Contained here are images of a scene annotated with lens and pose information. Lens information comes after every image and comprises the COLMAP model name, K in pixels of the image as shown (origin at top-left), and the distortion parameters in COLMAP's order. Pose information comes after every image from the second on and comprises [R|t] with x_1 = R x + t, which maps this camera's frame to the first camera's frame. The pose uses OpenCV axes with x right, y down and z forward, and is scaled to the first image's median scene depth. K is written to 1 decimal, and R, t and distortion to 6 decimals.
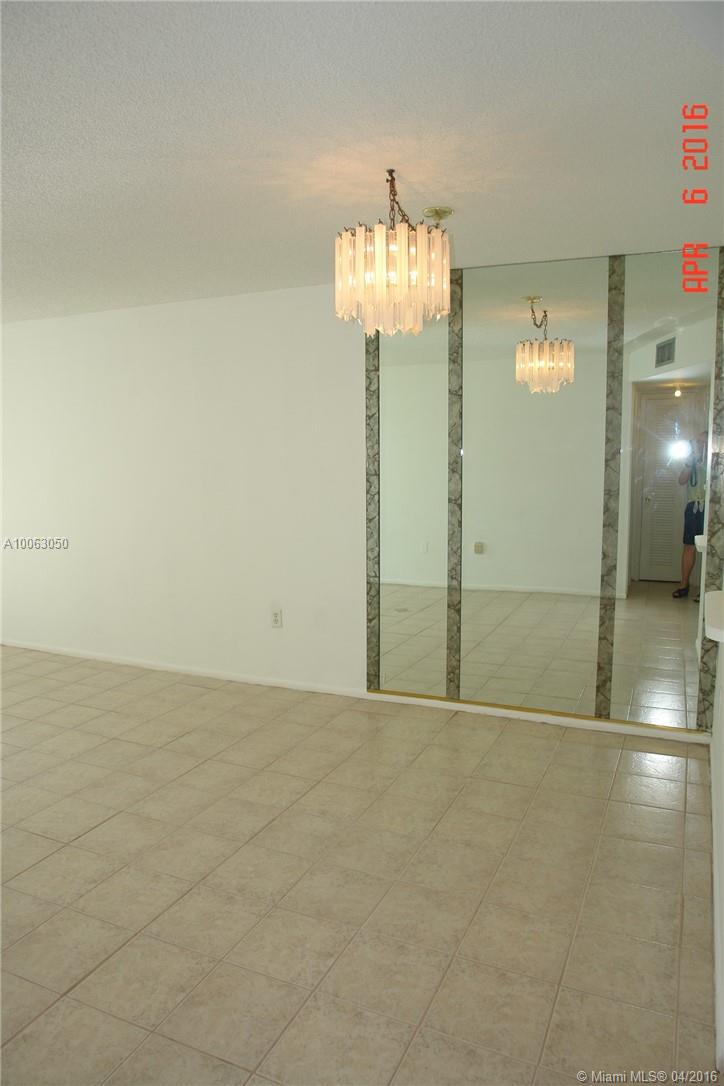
lens RADIAL K [[758.0, 0, 359.9], [0, 758.0, 546.7], [0, 0, 1]] dist [-0.051366, 0.010023]
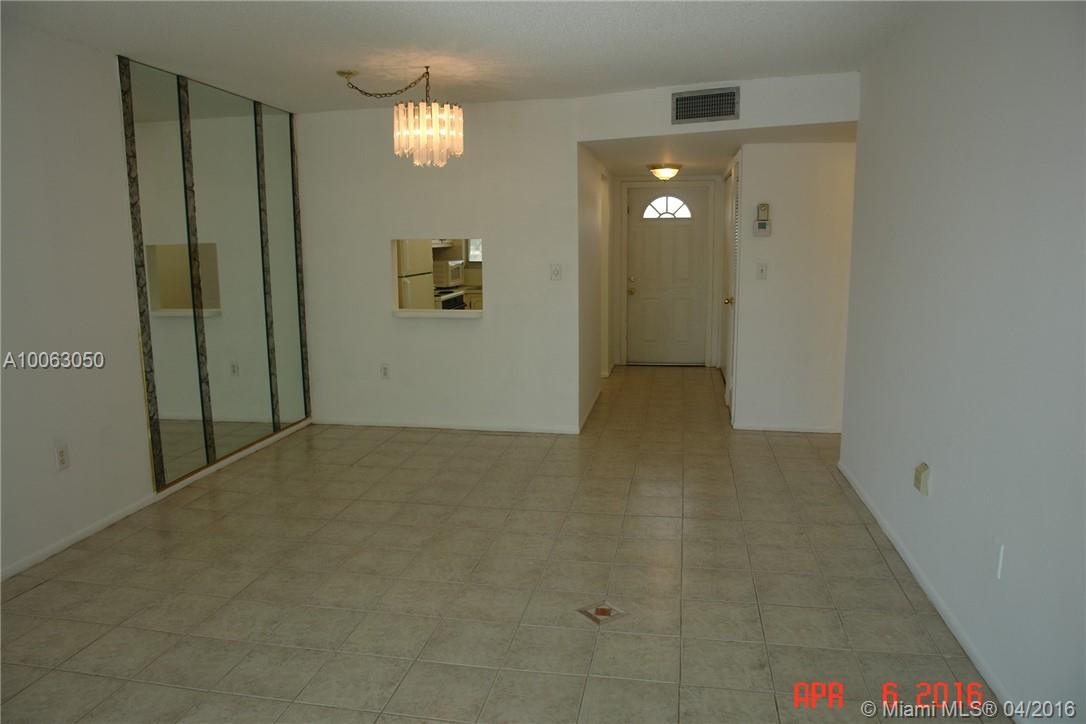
lens RADIAL K [[758.0, 0, 541.3], [0, 758.0, 359.8], [0, 0, 1]] dist [-0.051366, 0.010023]
pose [[-0.243661, -0.147548, 0.958571, -1.022747], [0.129643, 0.974535, 0.182959, -0.085616], [-0.961157, 0.168852, -0.218327, 0.733771]]
